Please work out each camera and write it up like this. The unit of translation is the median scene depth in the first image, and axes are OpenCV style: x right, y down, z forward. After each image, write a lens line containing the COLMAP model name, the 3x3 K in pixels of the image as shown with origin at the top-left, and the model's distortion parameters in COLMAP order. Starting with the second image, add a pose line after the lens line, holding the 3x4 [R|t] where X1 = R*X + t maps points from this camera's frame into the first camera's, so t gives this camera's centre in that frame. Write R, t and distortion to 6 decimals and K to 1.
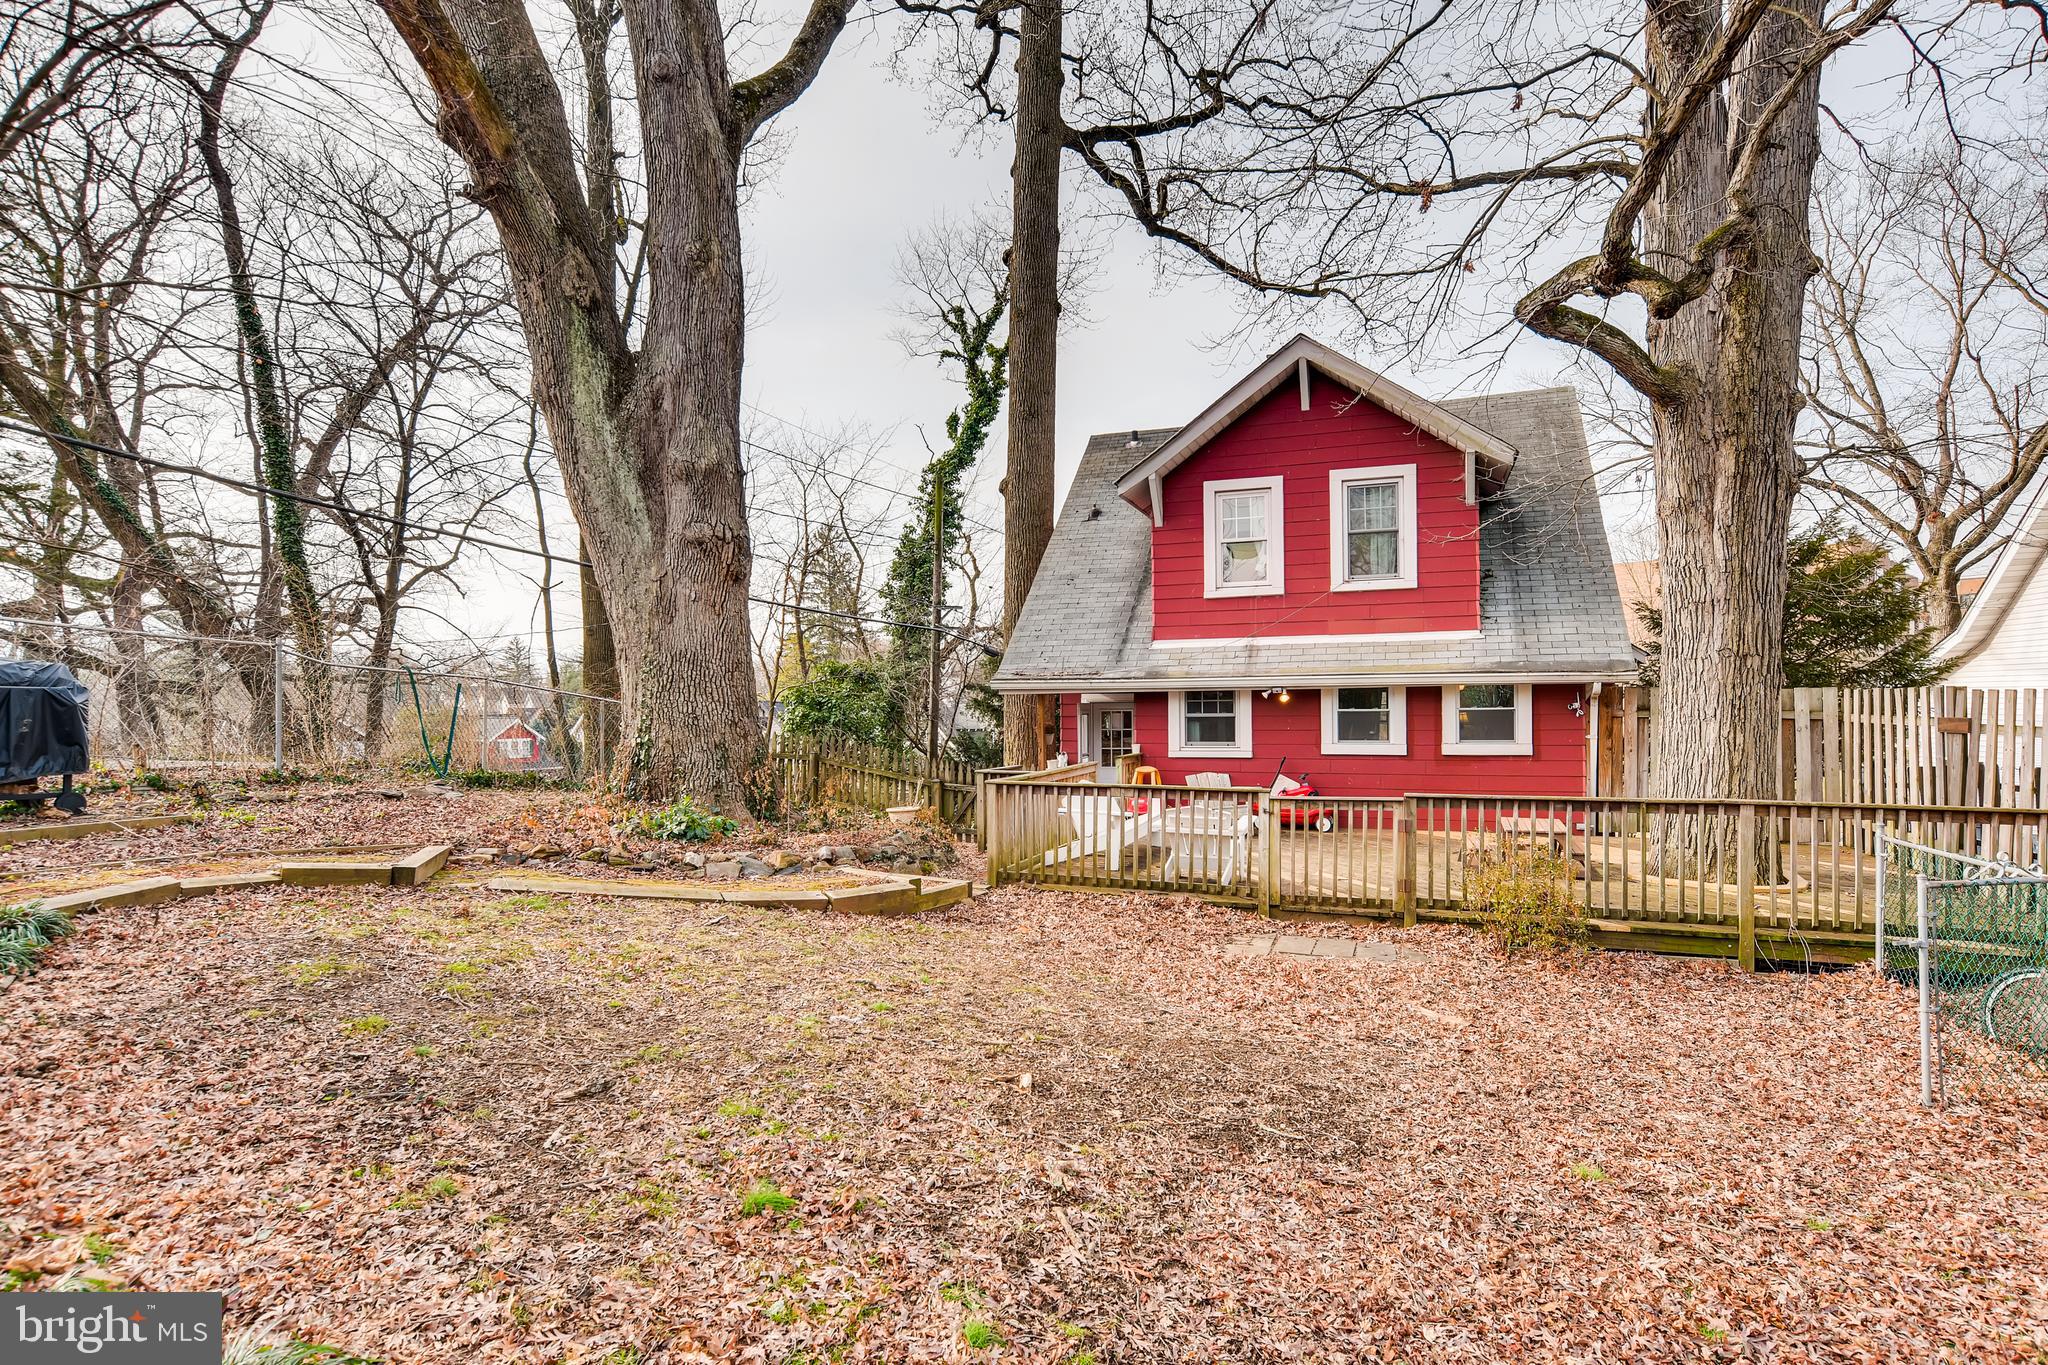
lens RADIAL K [[1036.2, 0, 1018.6], [0, 1036.2, 694.3], [0, 0, 1]] dist [-0.002371, 0.004678]
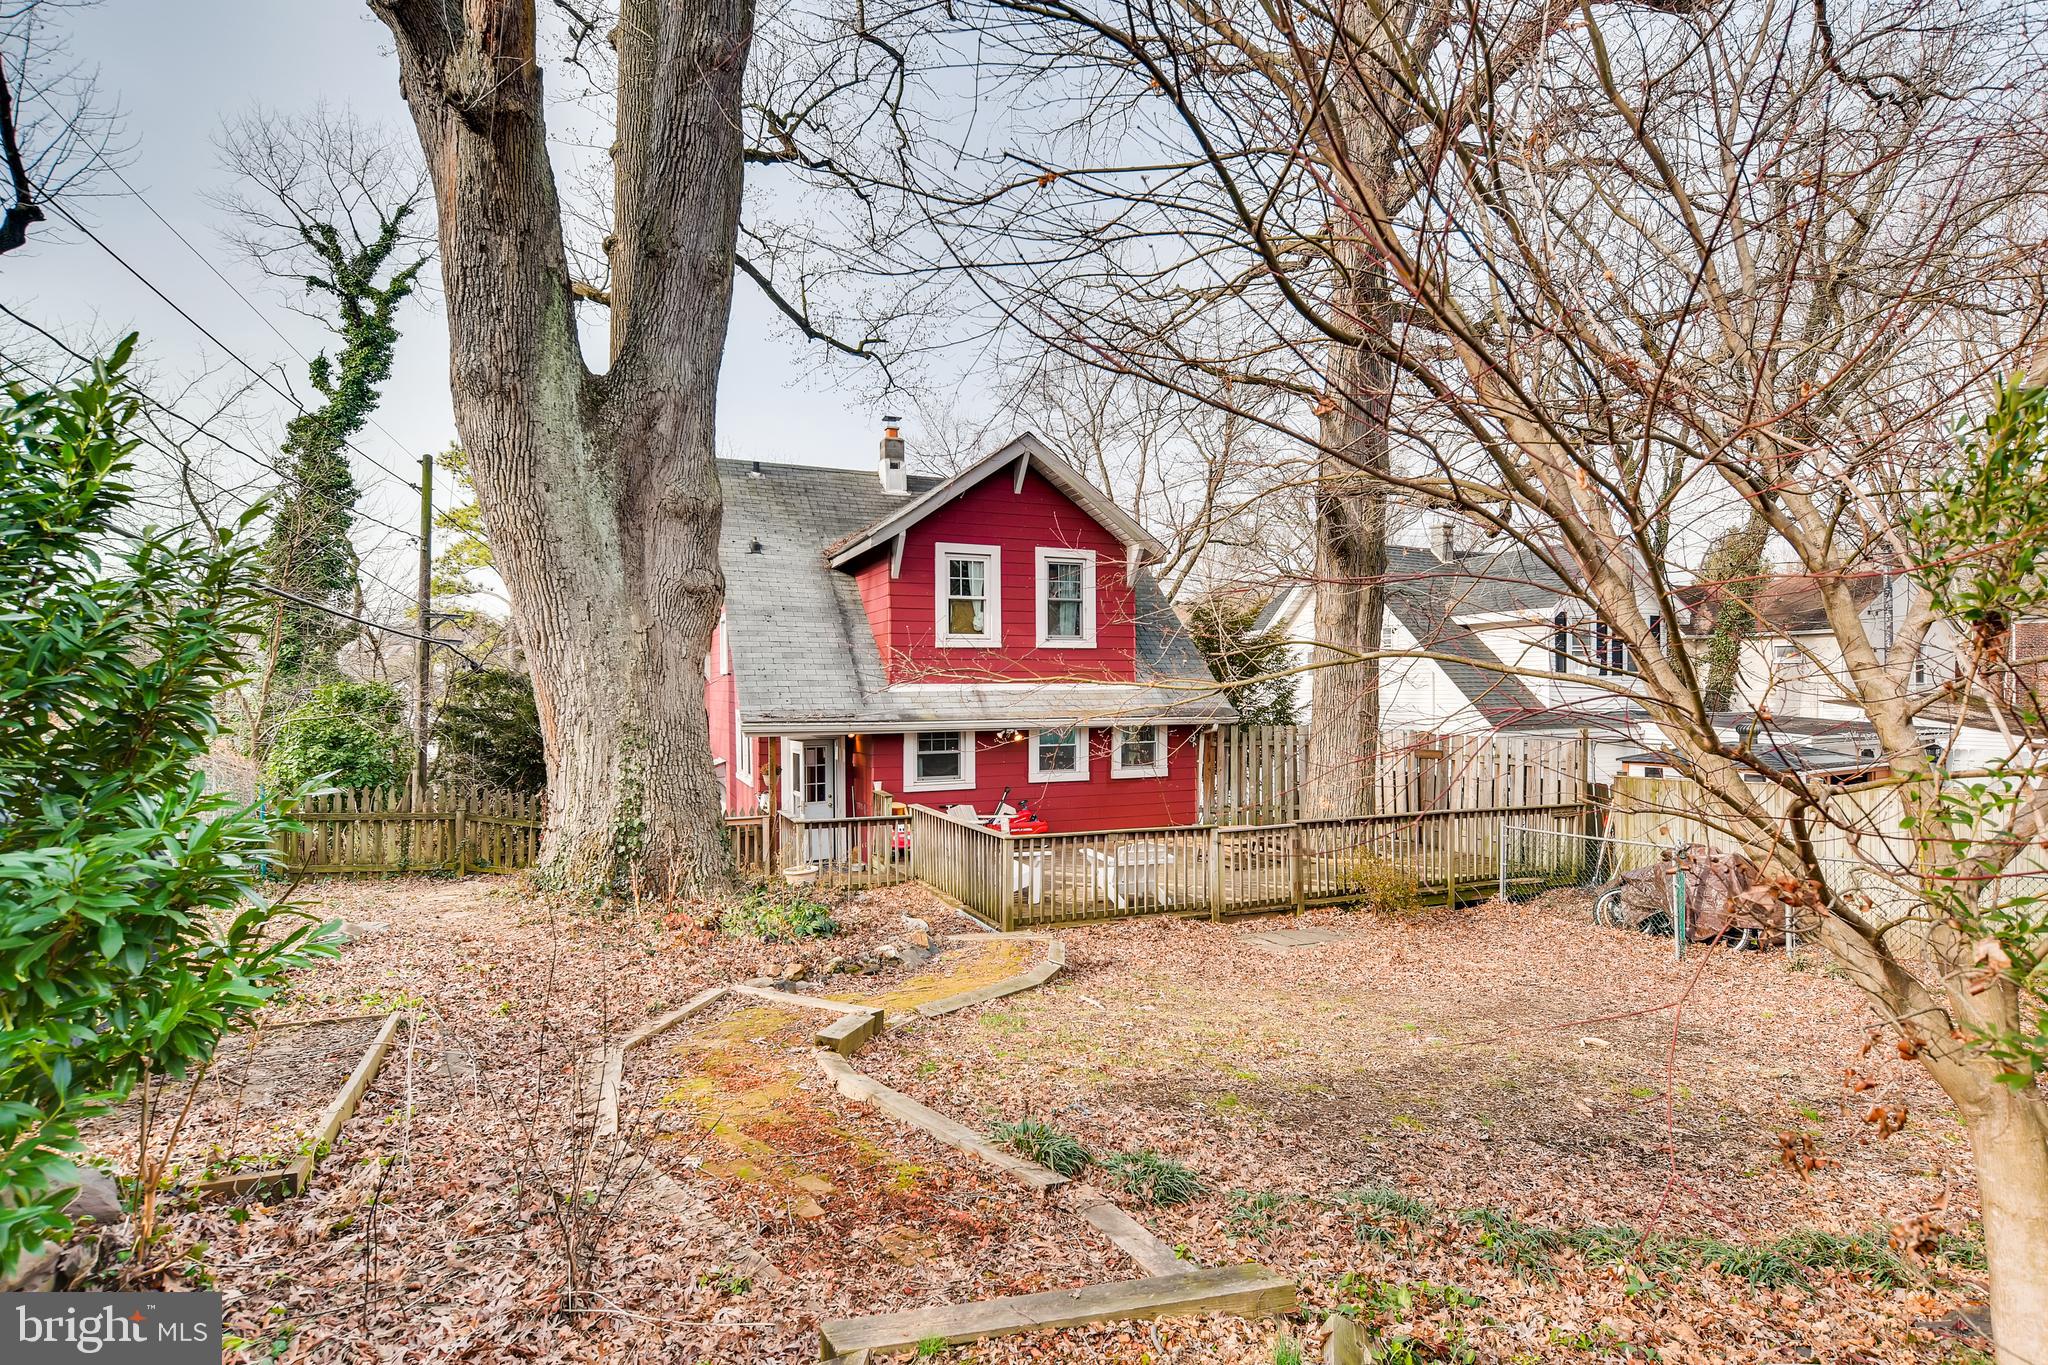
lens RADIAL K [[1036.2, 0, 1018.3], [0, 1036.2, 676.1], [0, 0, 1]] dist [-0.002371, 0.004678]
pose [[0.720656, 0.011362, 0.693200, -0.539356], [-0.004889, 0.999924, -0.011307, -0.051456], [-0.693276, 0.004760, 0.720656, 0.144200]]
